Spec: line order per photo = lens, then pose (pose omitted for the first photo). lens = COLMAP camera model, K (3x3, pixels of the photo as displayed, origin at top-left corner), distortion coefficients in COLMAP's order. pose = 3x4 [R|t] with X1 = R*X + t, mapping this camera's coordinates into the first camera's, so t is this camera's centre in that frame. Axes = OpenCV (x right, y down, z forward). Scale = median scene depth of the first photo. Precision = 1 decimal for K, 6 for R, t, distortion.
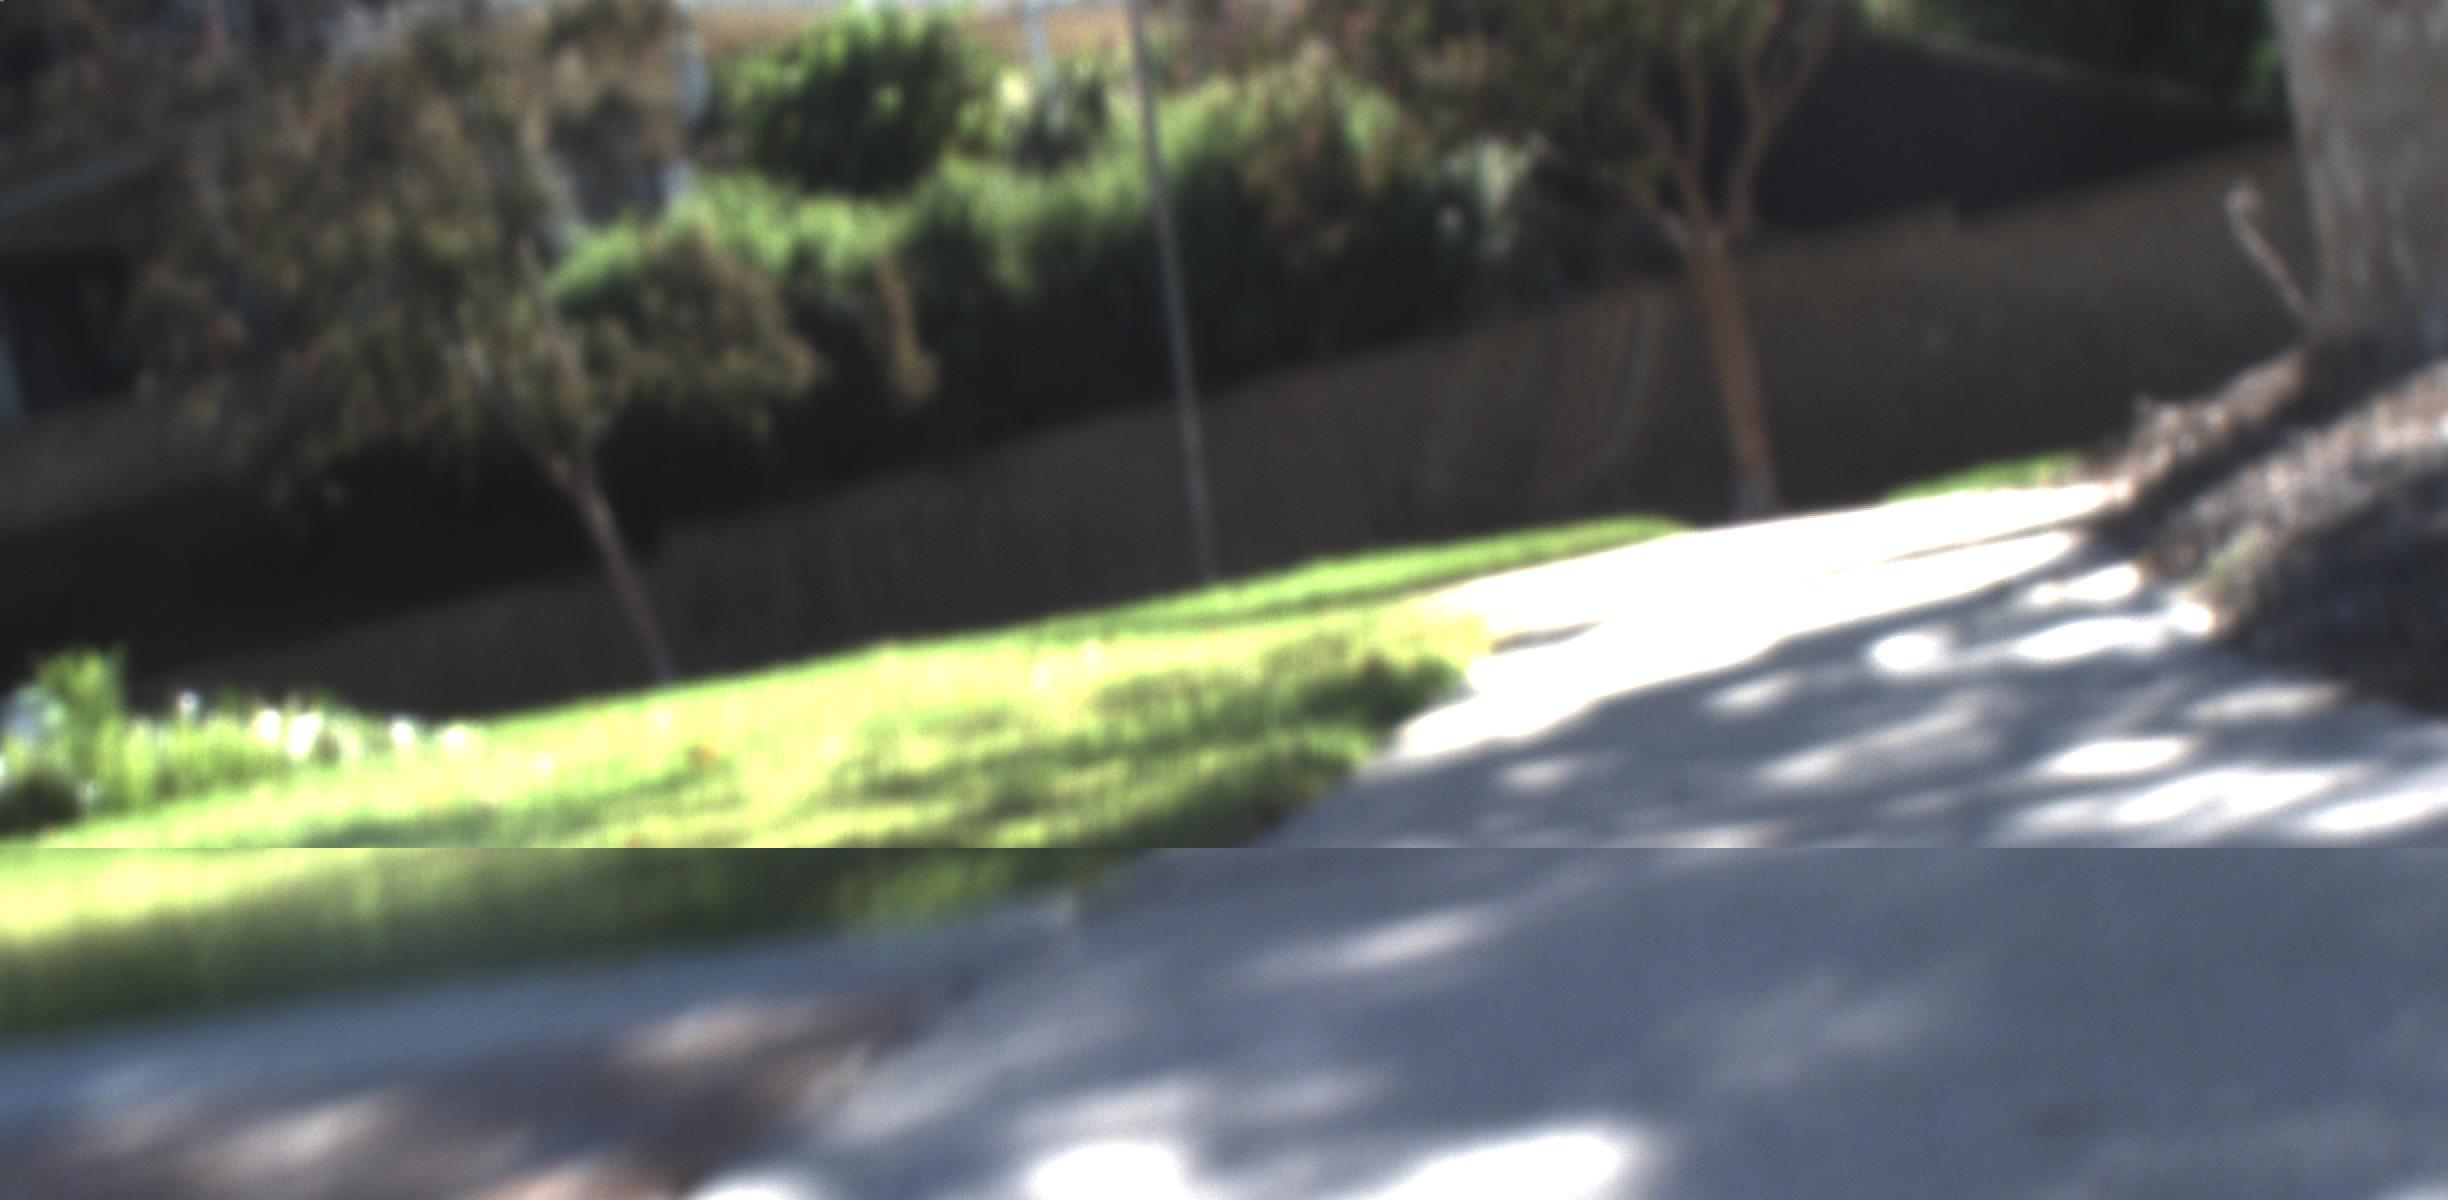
lens RADIAL K [[4830.5, 0, 1290.4], [0, 4830.5, 1023.0], [0, 0, 1]] dist [-0.179385, 0.872841]
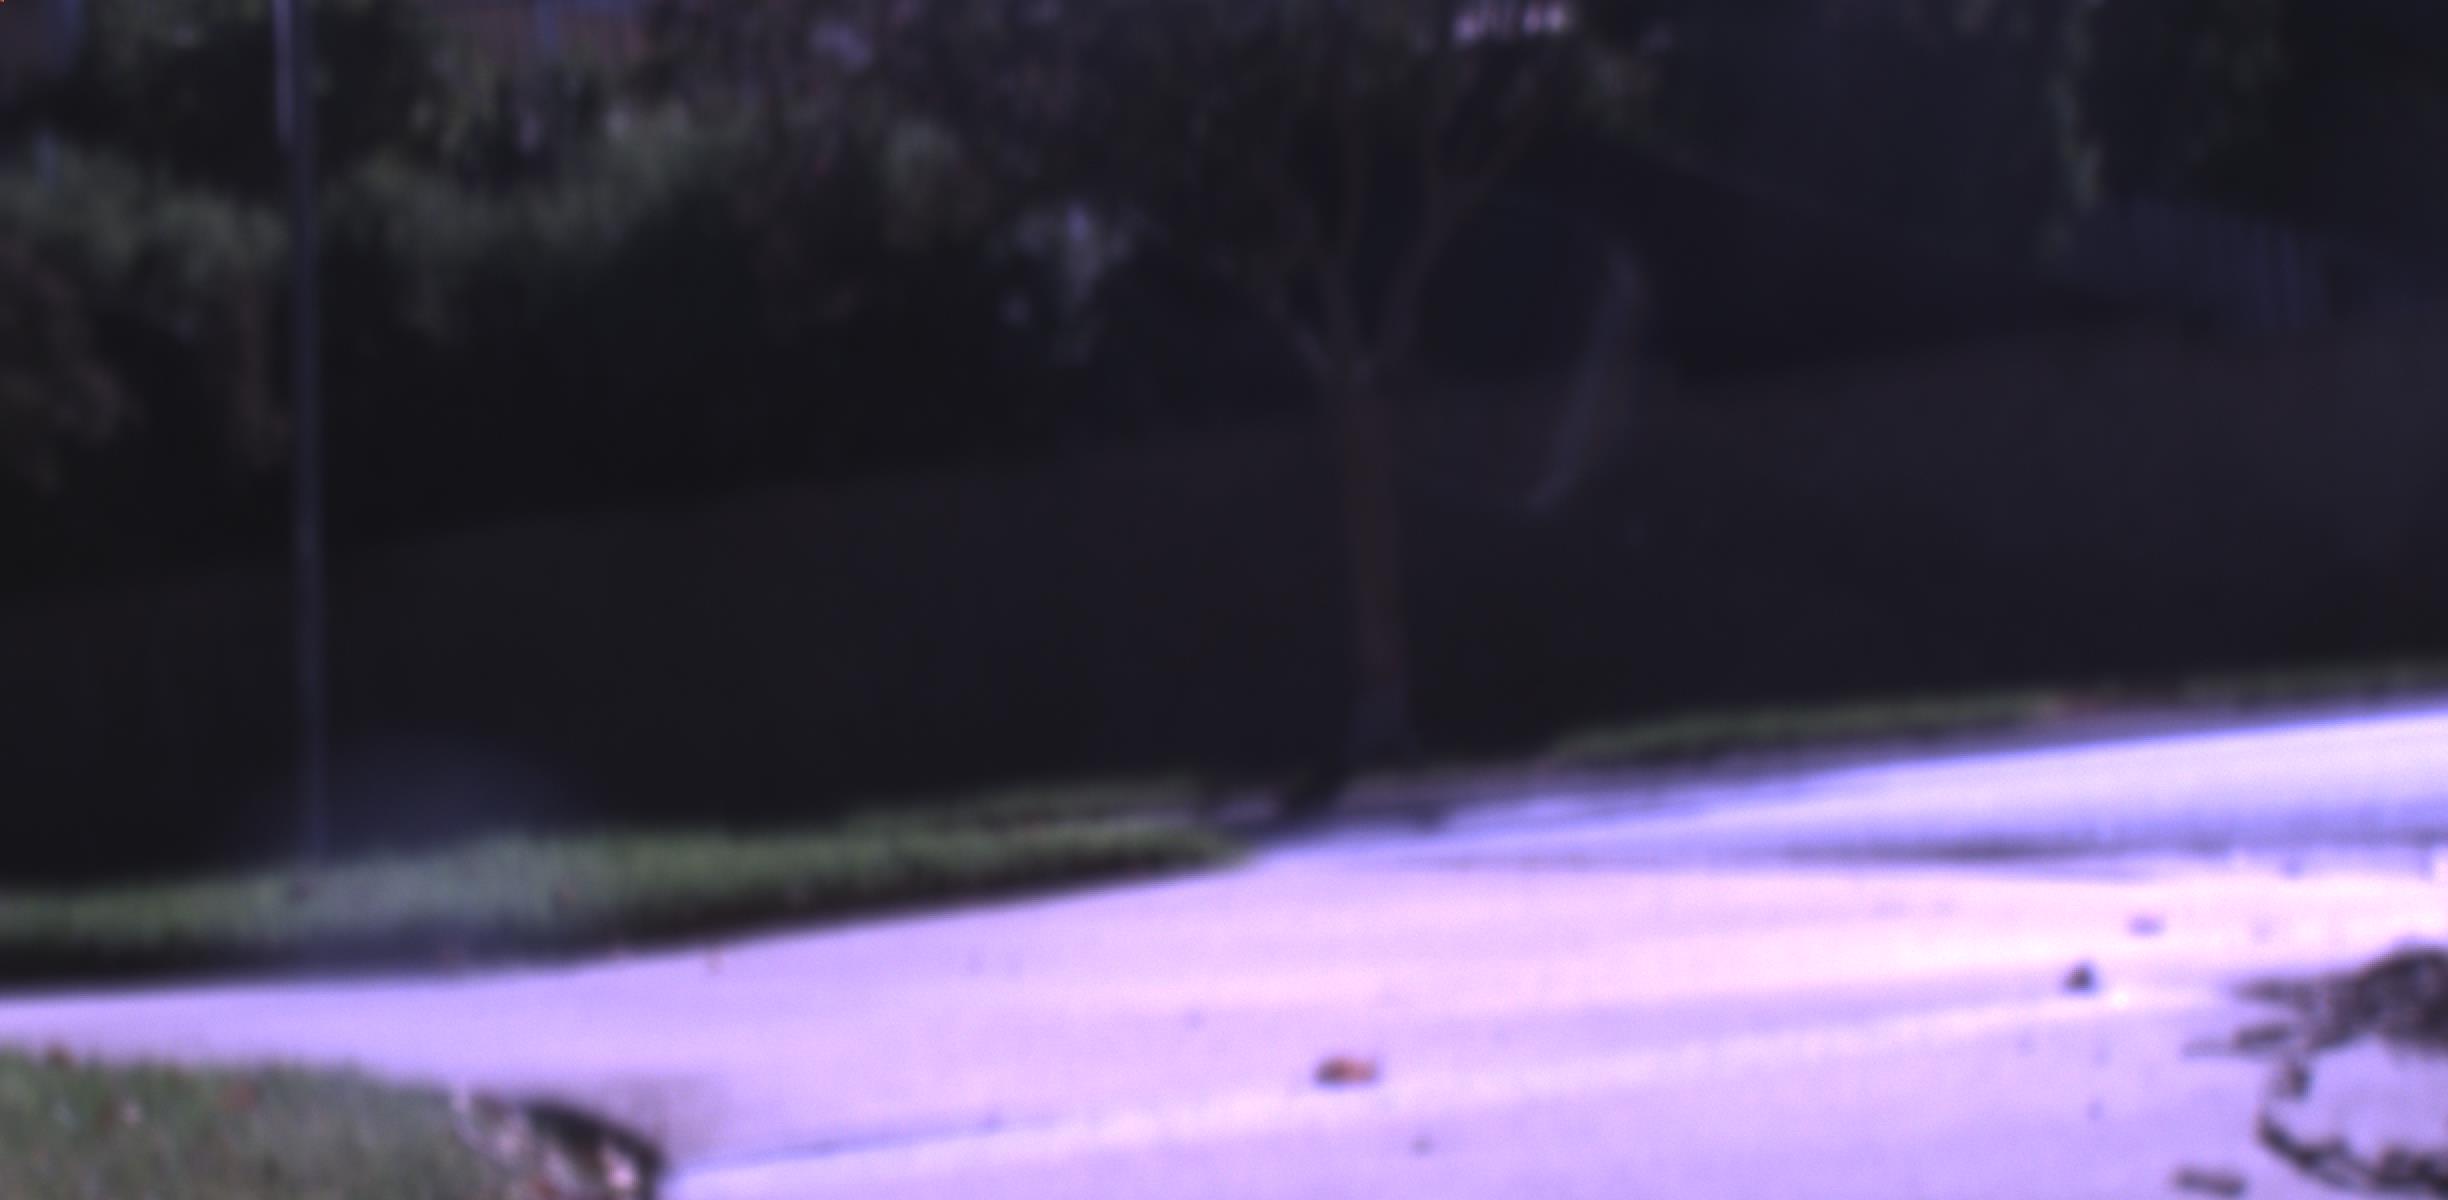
lens RADIAL K [[4830.5, 0, 1290.4], [0, 4830.5, 1023.0], [0, 0, 1]] dist [-0.179385, 0.872841]
pose [[0.991122, 0.101095, 0.086352, 0.023369], [-0.098288, 0.994500, -0.036173, -0.034407], [-0.089534, 0.027364, 0.995608, 0.263562]]
